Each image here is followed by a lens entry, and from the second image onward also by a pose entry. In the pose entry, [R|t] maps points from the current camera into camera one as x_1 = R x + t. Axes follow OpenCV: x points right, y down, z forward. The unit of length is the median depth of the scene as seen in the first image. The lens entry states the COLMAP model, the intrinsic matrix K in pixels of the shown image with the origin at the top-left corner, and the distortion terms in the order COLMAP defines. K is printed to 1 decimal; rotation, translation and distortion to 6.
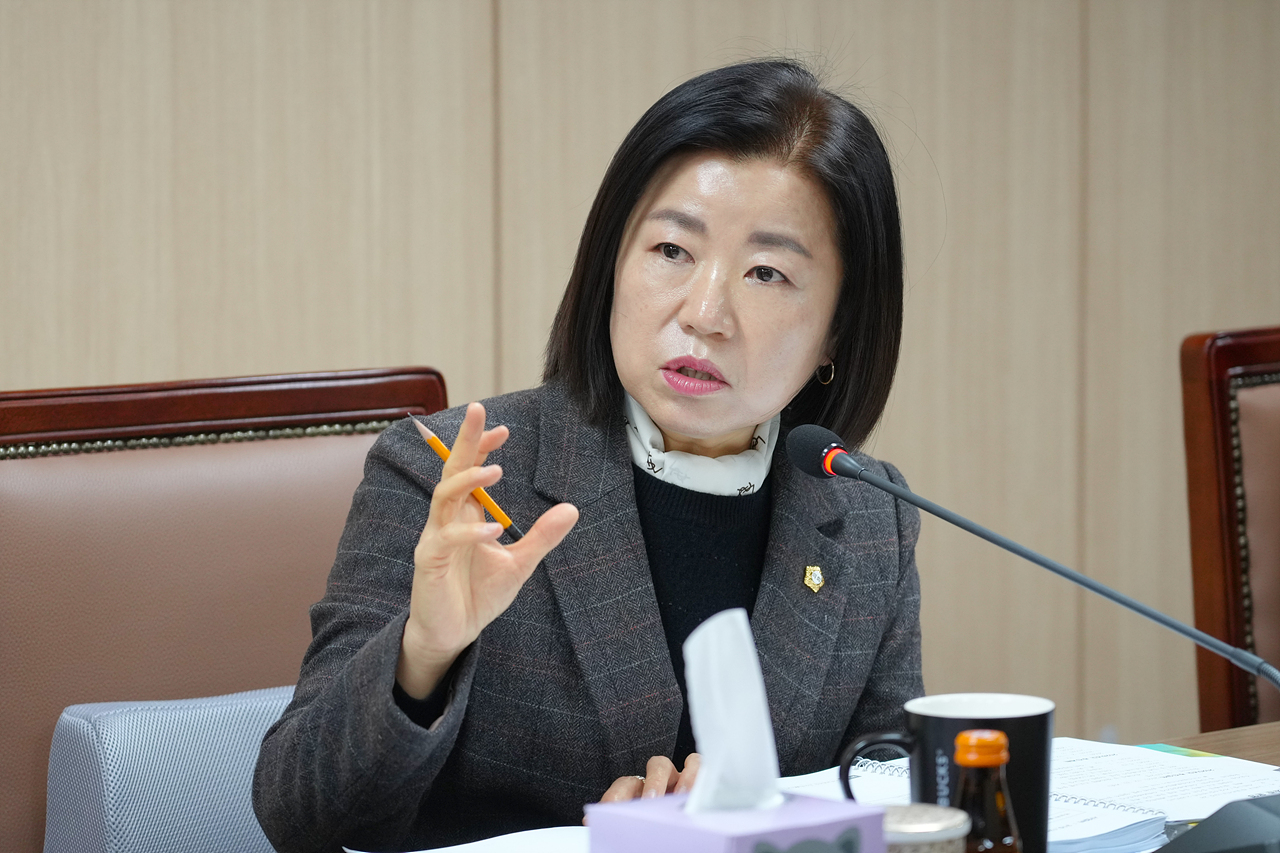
lens RADIAL K [[5455.1, 0, 640.0], [0, 5455.1, 426.5], [0, 0, 1]] dist [-0.079924, 0.582064]
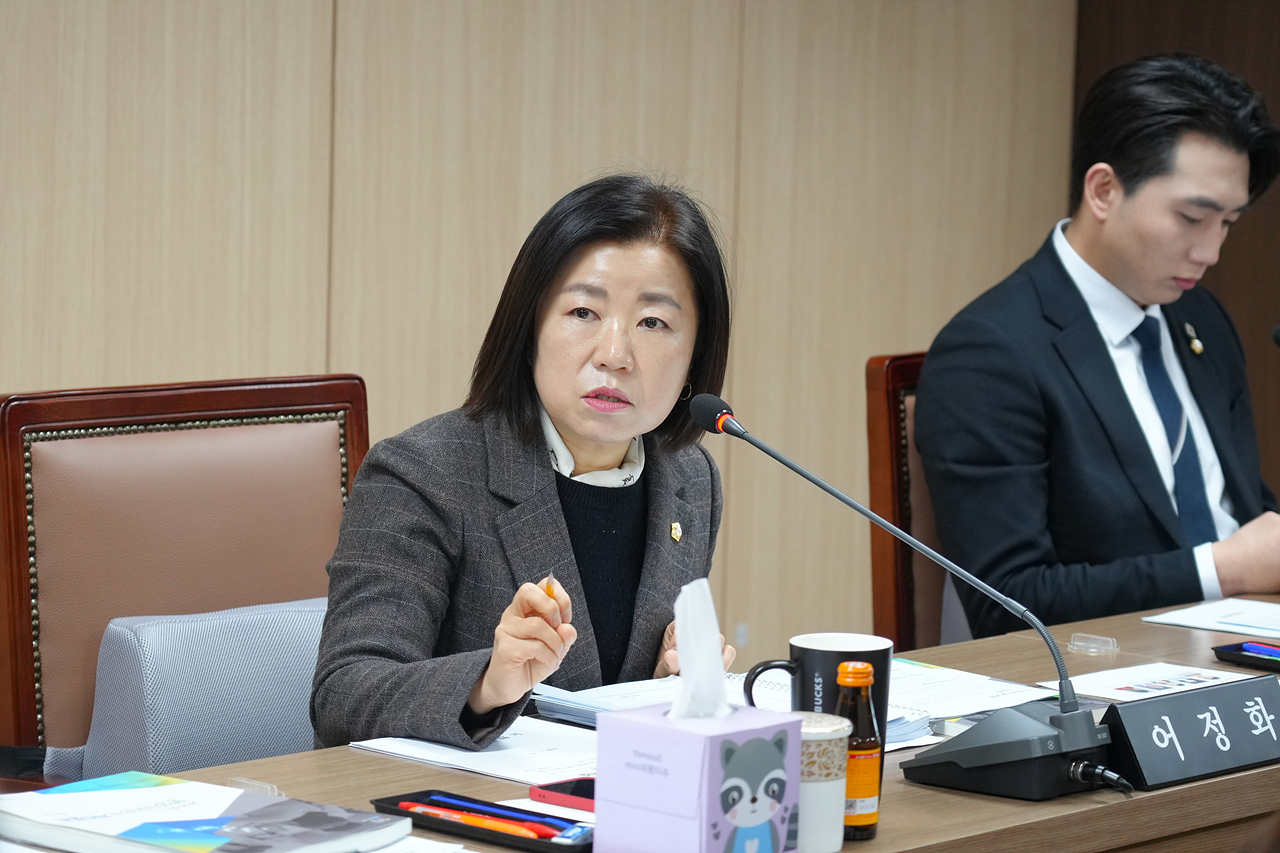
lens RADIAL K [[4229.3, 0, 640.0], [0, 4229.3, 426.5], [0, 0, 1]] dist [0.056412, -1.088095]
pose [[0.993542, 0.019554, 0.111768, -0.089594], [-0.021633, 0.999614, 0.017410, -0.018569], [-0.111385, -0.019716, 0.993582, -0.081541]]
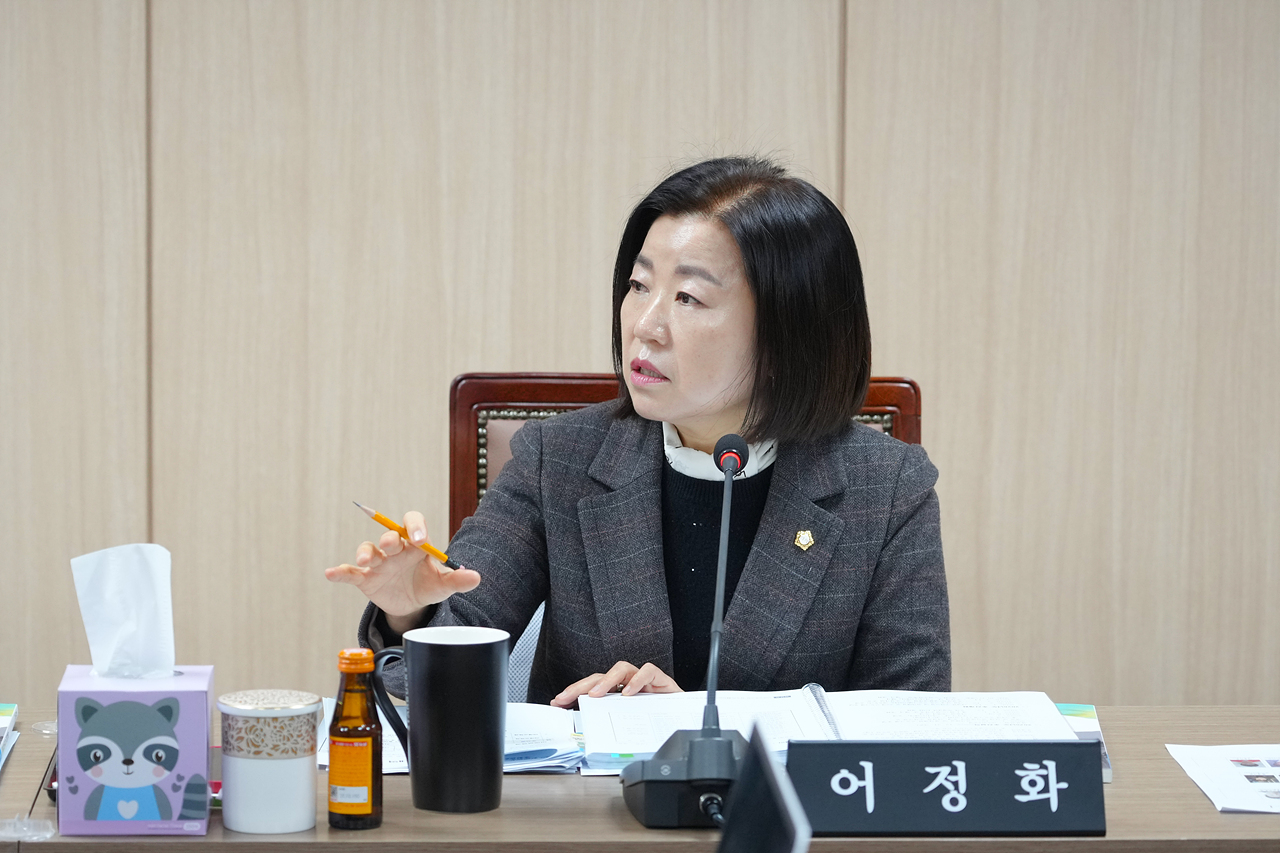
lens RADIAL K [[4440.7, 0, 640.0], [0, 4440.7, 426.5], [0, 0, 1]] dist [-0.067064, -1.219310]
pose [[0.772798, 0.076857, -0.629981, 0.622440], [-0.068267, 0.996948, 0.037884, -0.037187], [0.630970, 0.013731, 0.775686, 0.111093]]
